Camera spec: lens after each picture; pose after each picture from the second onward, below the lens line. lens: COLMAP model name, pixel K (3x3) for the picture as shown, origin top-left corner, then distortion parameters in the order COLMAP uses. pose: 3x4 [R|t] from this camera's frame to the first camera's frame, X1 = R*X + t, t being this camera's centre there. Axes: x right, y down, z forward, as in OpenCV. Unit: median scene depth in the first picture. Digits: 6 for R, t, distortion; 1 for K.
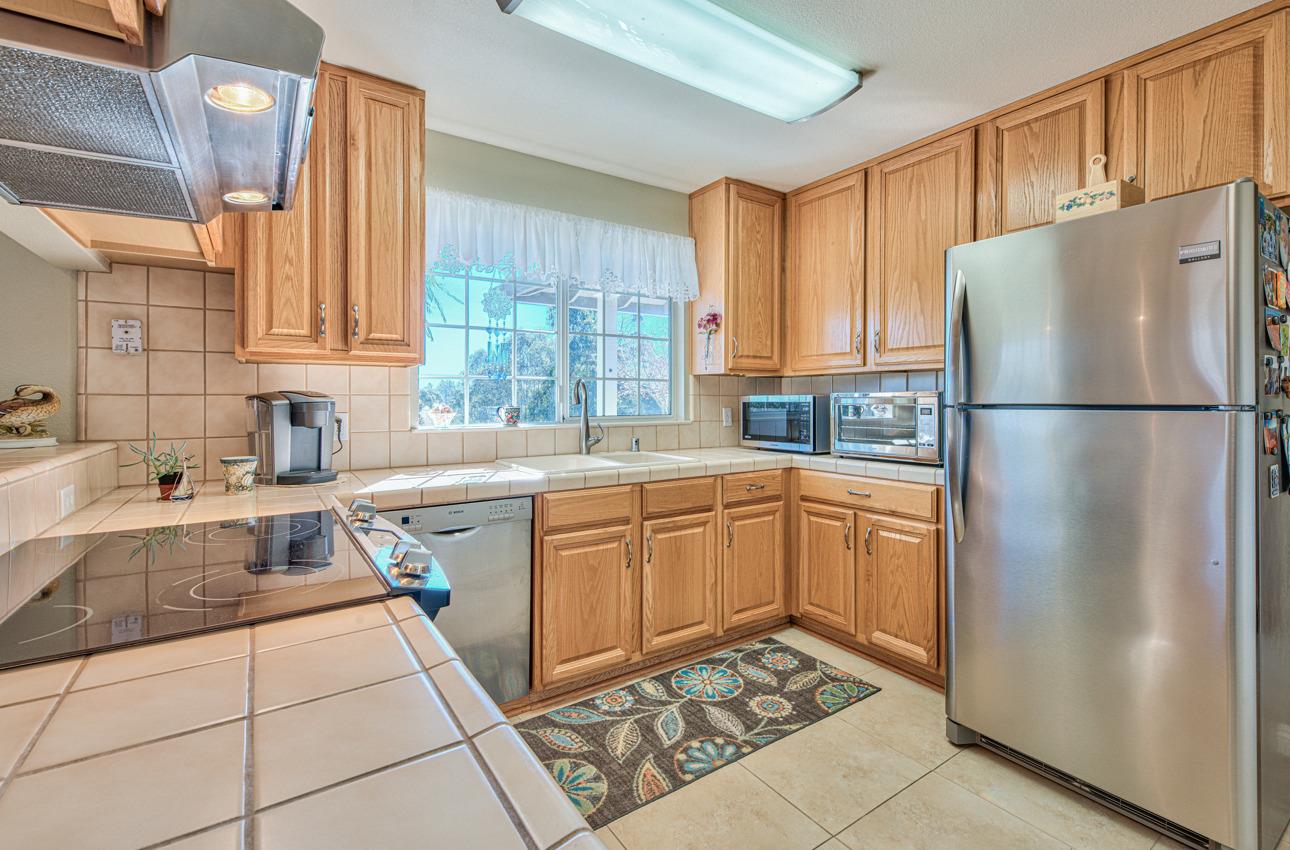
lens RADIAL K [[557.8, 0, 642.6], [0, 557.8, 397.5], [0, 0, 1]] dist [0.000267, -0.000011]
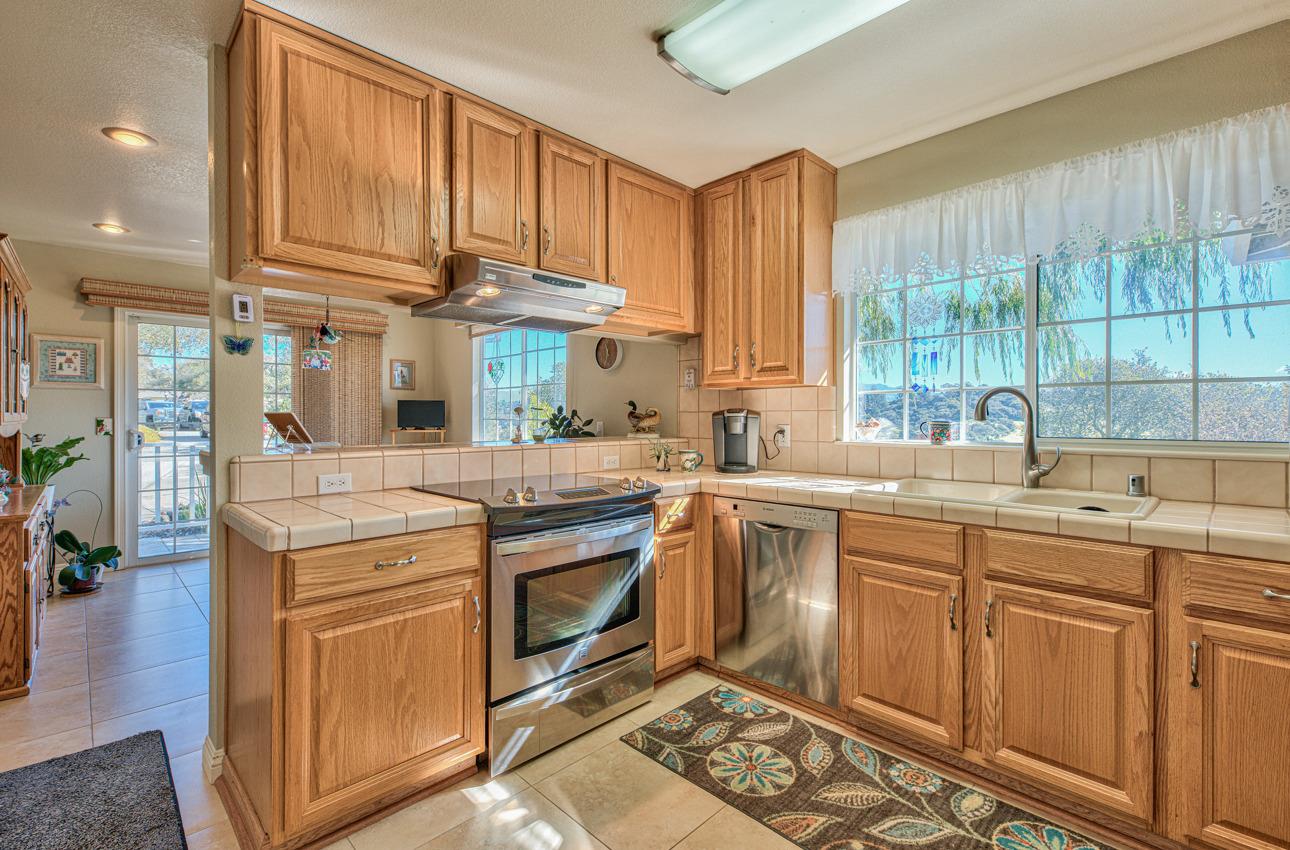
lens RADIAL K [[579.4, 0, 644.7], [0, 579.4, 413.3], [0, 0, 1]] dist [0.002627, 0.000208]
pose [[0.182765, -0.003928, -0.983149, 0.770712], [0.003638, 0.999988, -0.003319, 0.004098], [0.983150, -0.002970, 0.182778, 0.478494]]
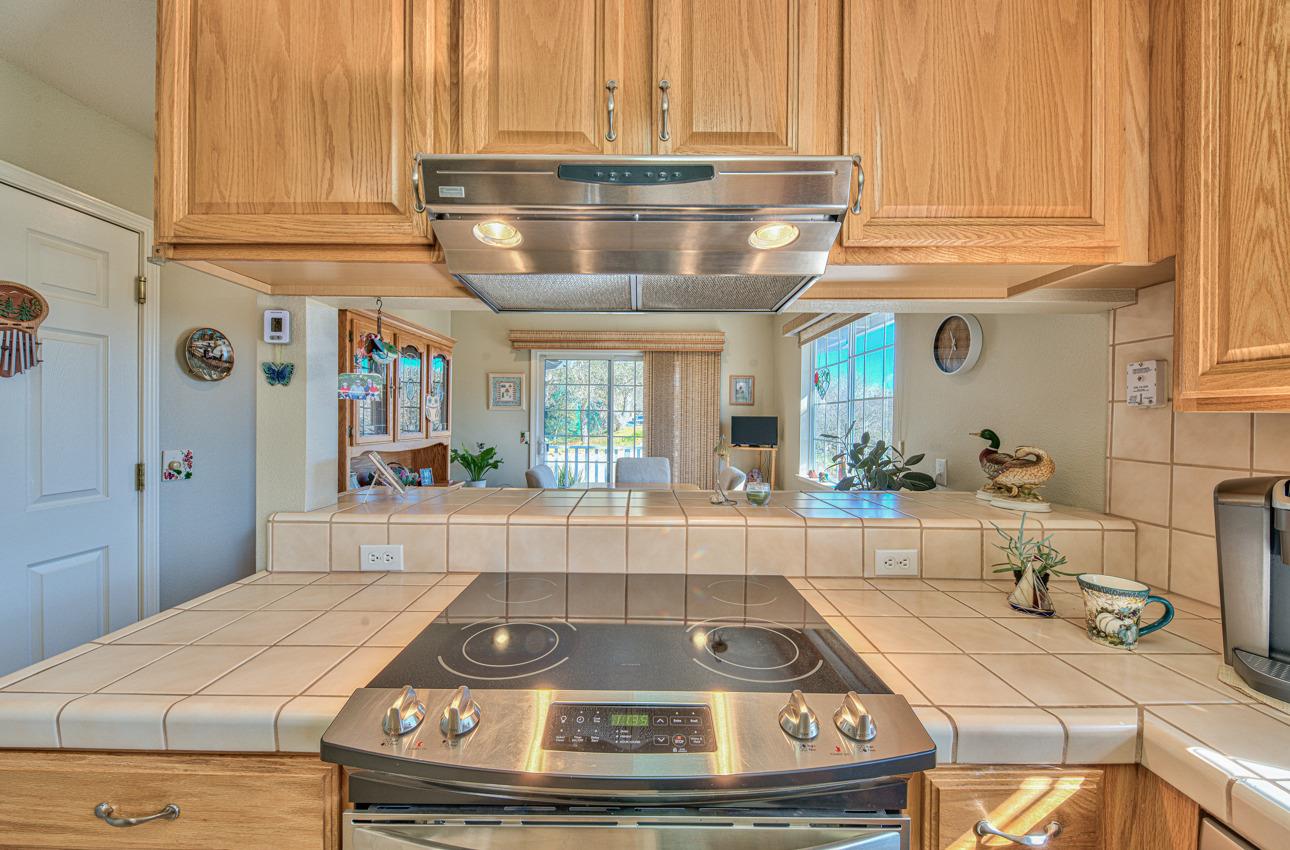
lens RADIAL K [[475.8, 0, 639.7], [0, 475.8, 421.8], [0, 0, 1]] dist [0.013837, -0.008498]
pose [[-0.567237, 0.002047, -0.823552, -0.012787], [-0.004289, 0.999976, 0.005439, -0.053926], [0.823543, 0.006618, -0.567215, 0.735362]]
